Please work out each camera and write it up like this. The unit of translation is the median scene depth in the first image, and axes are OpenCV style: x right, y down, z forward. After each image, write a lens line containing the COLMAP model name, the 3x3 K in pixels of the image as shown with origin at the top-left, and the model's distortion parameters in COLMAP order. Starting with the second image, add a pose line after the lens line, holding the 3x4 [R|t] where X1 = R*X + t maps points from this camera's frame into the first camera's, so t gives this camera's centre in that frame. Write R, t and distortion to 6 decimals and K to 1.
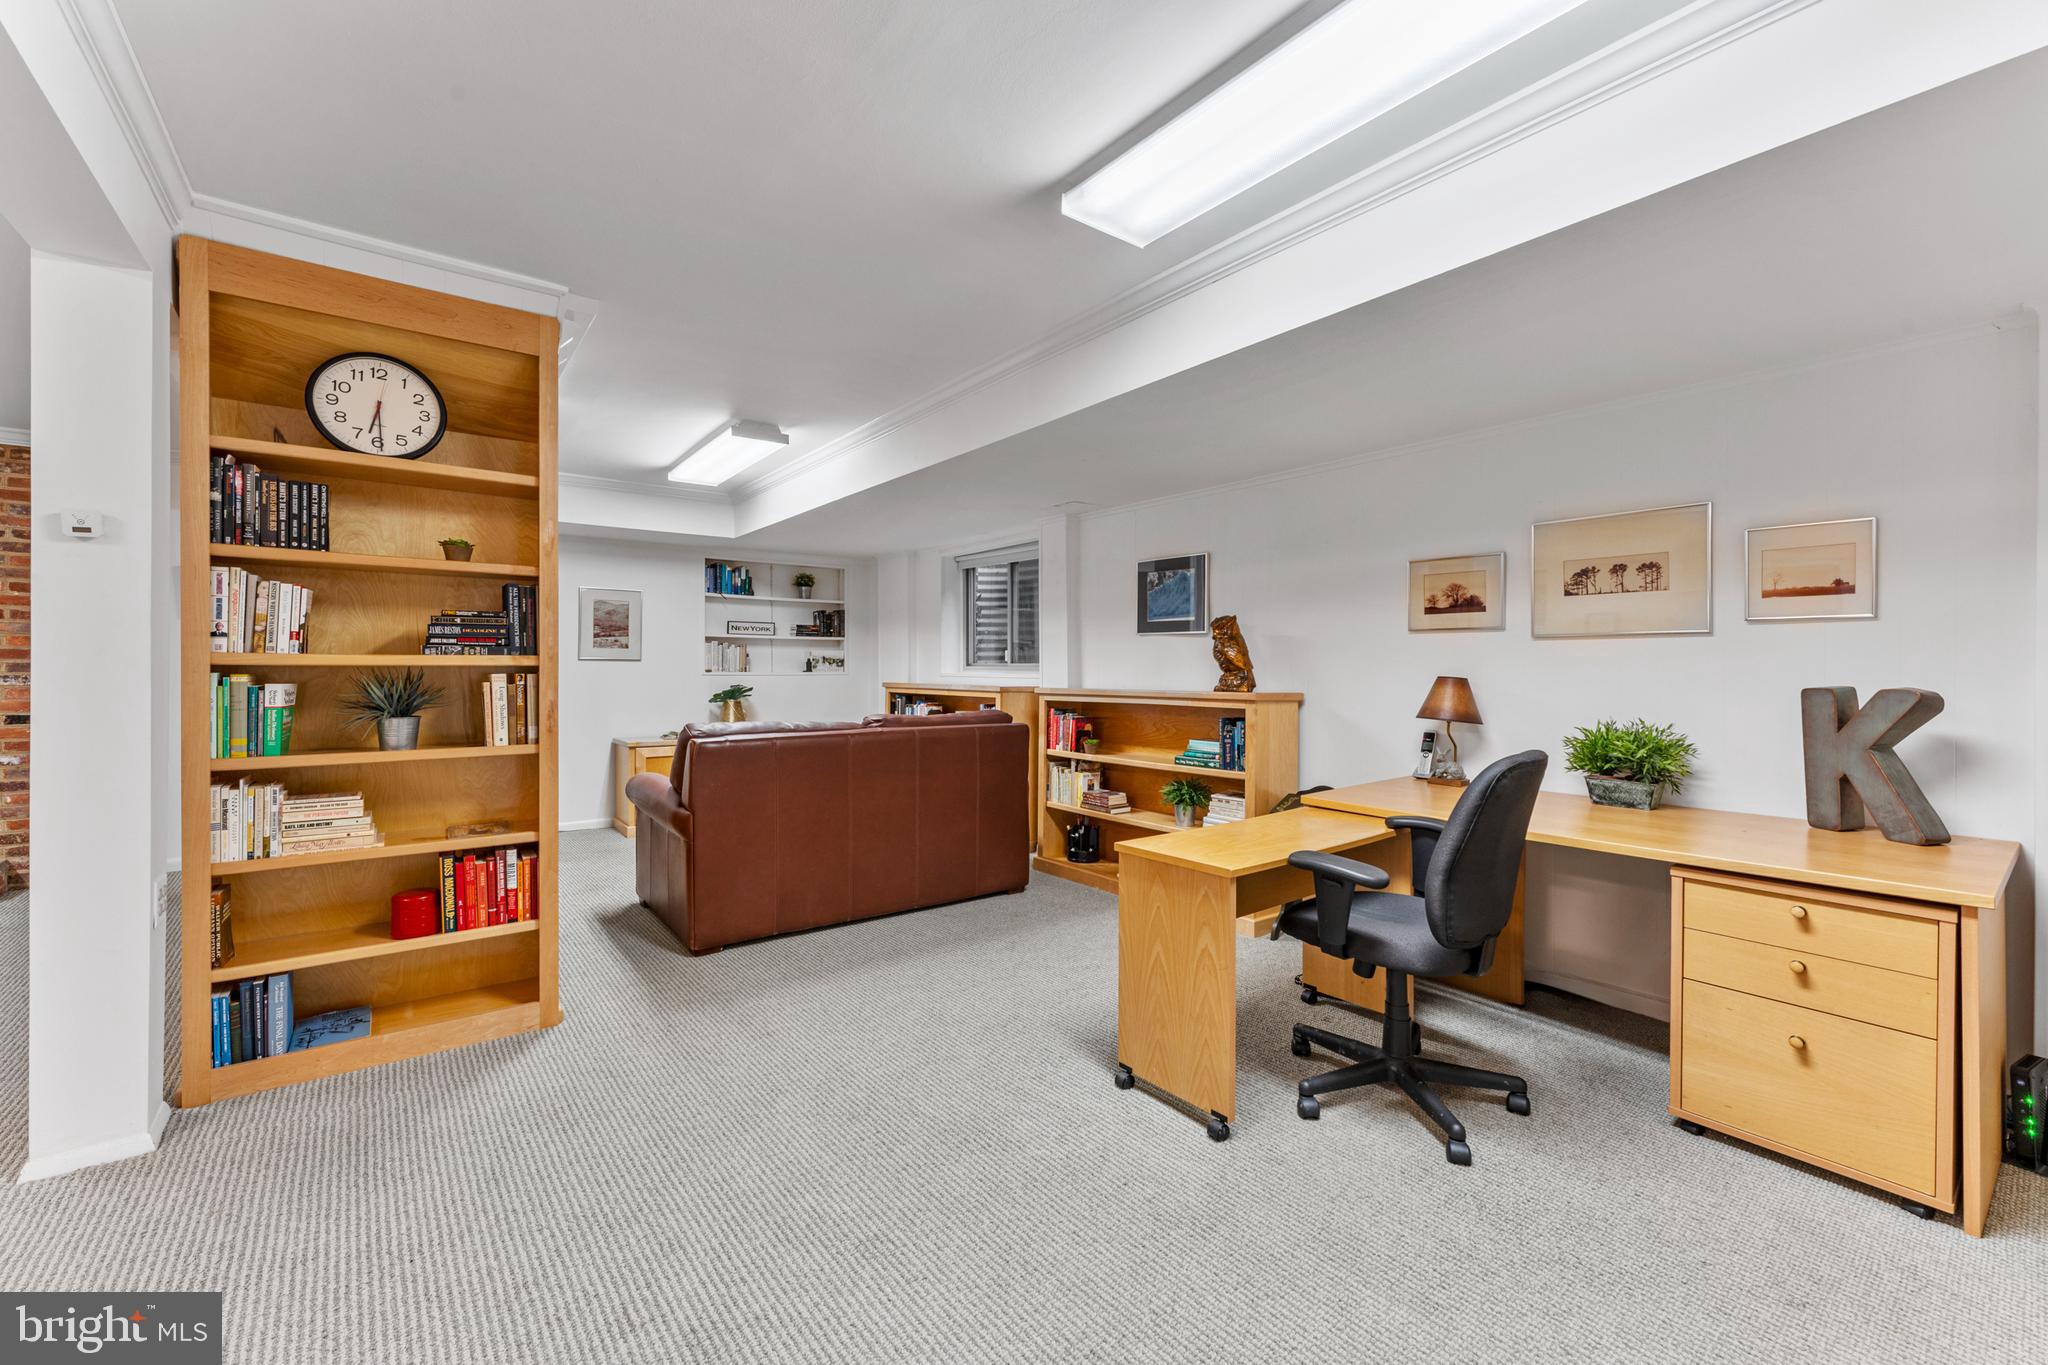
lens RADIAL K [[824.2, 0, 1032.0], [0, 824.2, 676.1], [0, 0, 1]] dist [-0.001089, -0.000119]
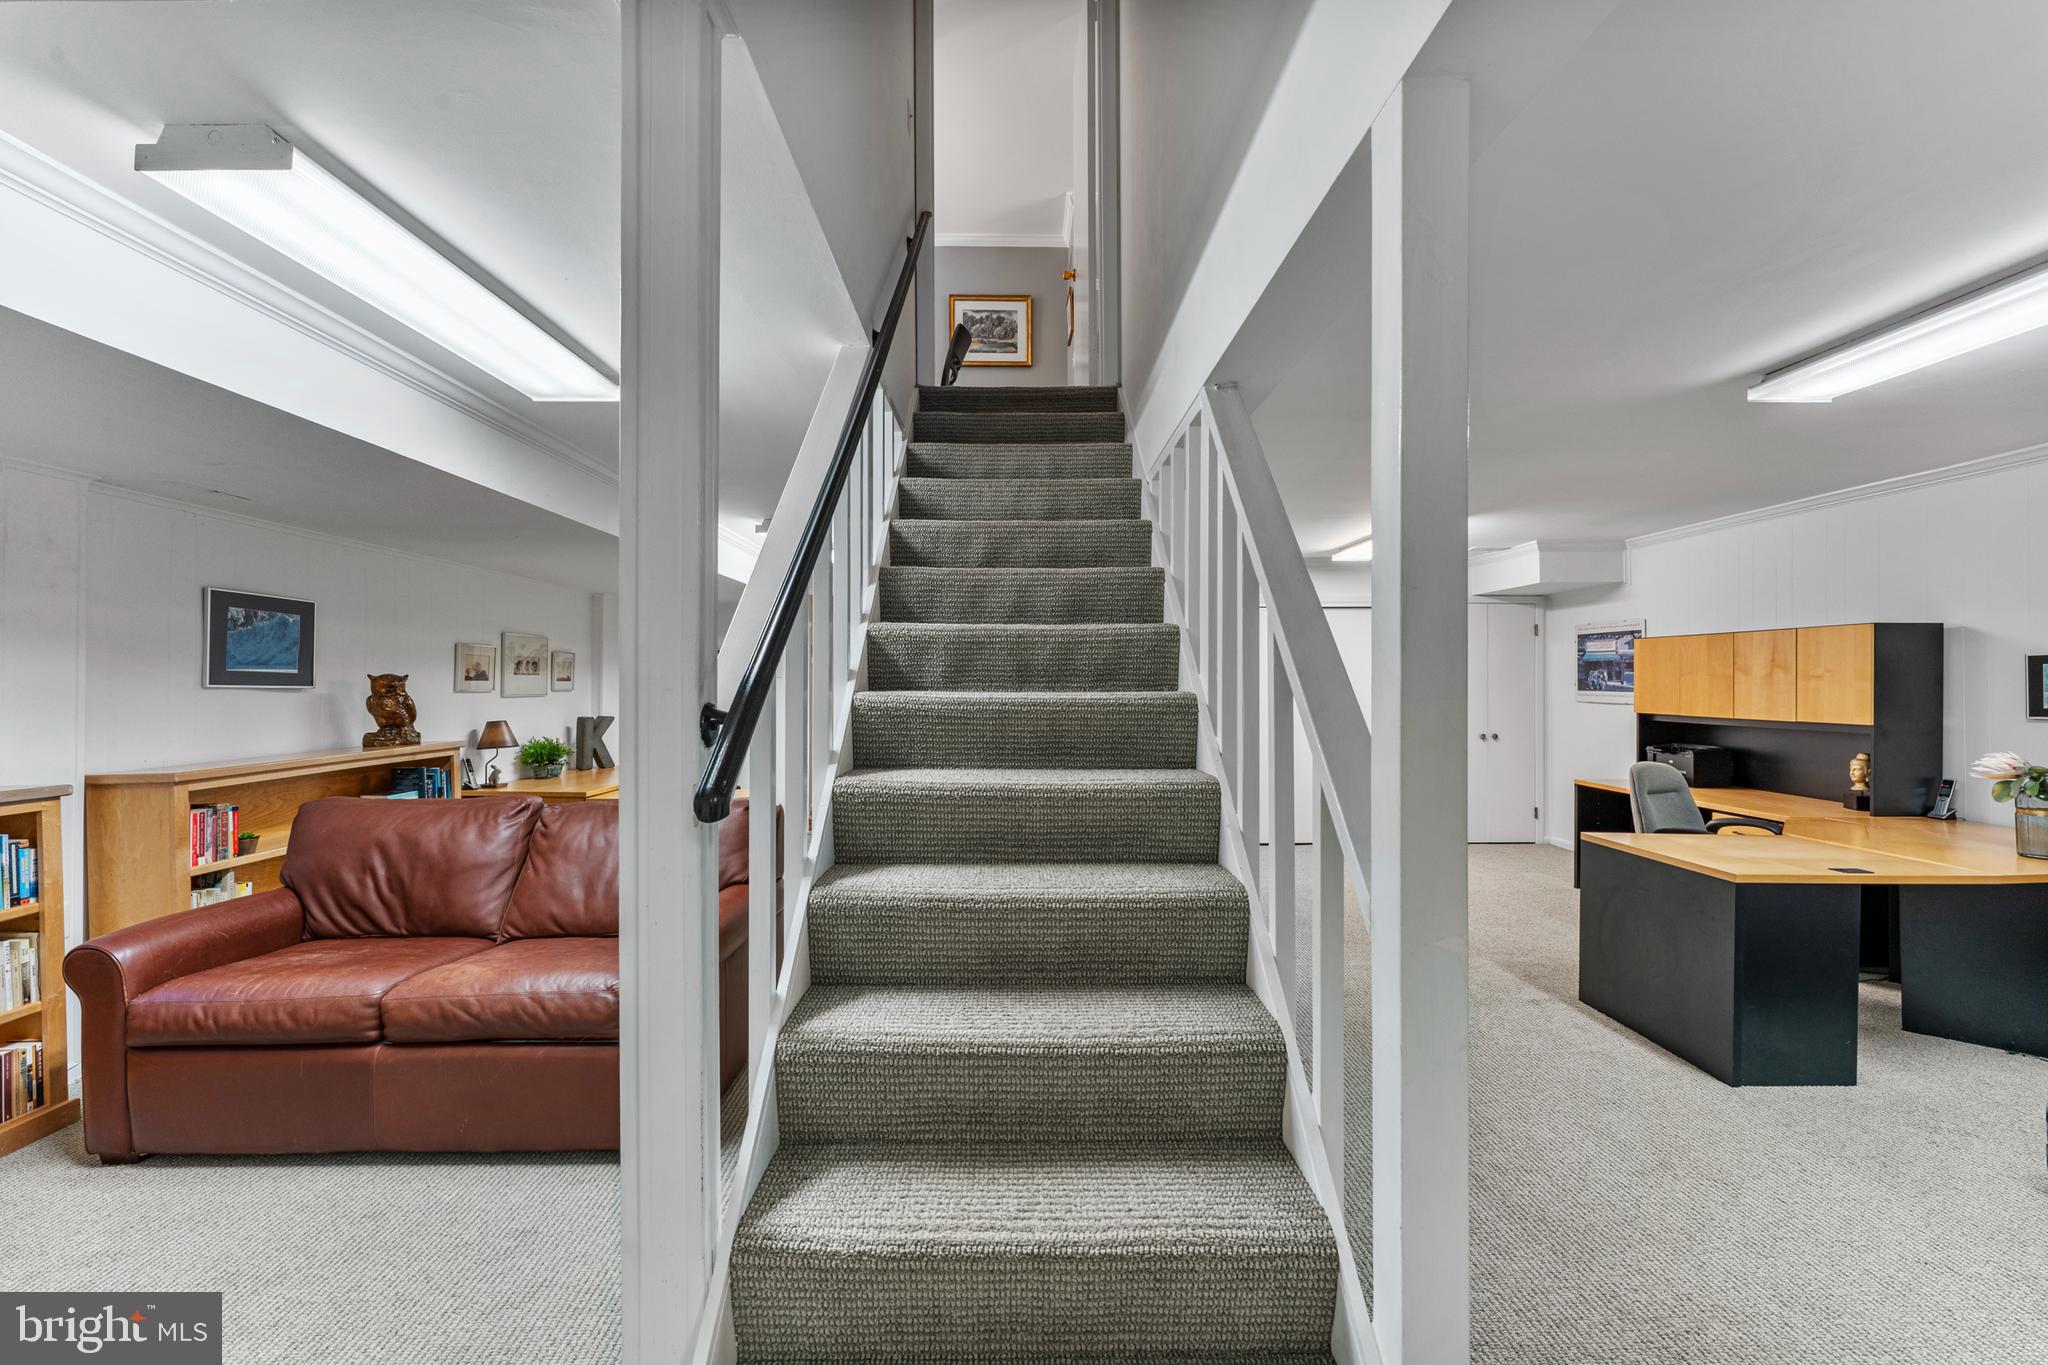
lens RADIAL K [[824.2, 0, 1024.1], [0, 824.2, 687.5], [0, 0, 1]] dist [-0.001089, -0.000119]
pose [[-0.790474, -0.001095, 0.612494, -1.912104], [0.008918, 0.999872, 0.013297, -0.114119], [-0.612430, 0.015973, -0.790363, 2.427234]]
